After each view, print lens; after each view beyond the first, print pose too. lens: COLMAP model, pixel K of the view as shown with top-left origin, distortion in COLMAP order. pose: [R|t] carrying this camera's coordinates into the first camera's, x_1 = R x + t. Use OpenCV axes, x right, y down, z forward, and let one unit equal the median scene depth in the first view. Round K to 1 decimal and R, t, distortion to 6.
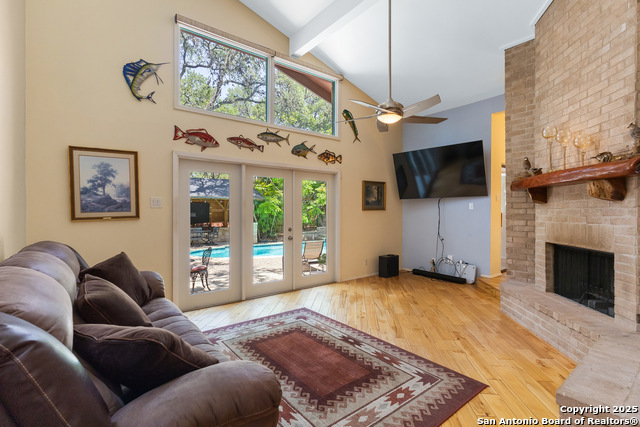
lens RADIAL K [[296.6, 0, 322.2], [0, 296.6, 212.2], [0, 0, 1]] dist [-0.007422, 0.006945]
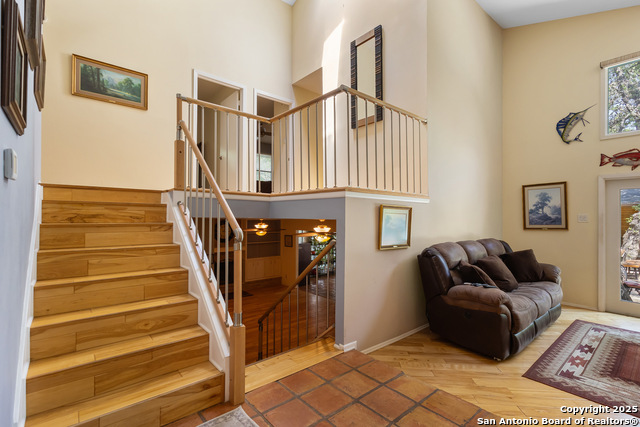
lens RADIAL K [[296.6, 0, 321.0], [0, 296.6, 212.9], [0, 0, 1]] dist [-0.007422, 0.006945]
pose [[0.032428, -0.017025, -0.999329, 0.724353], [-0.014408, 0.999743, -0.017499, -0.017923], [0.999370, 0.014965, 0.032175, -0.186728]]
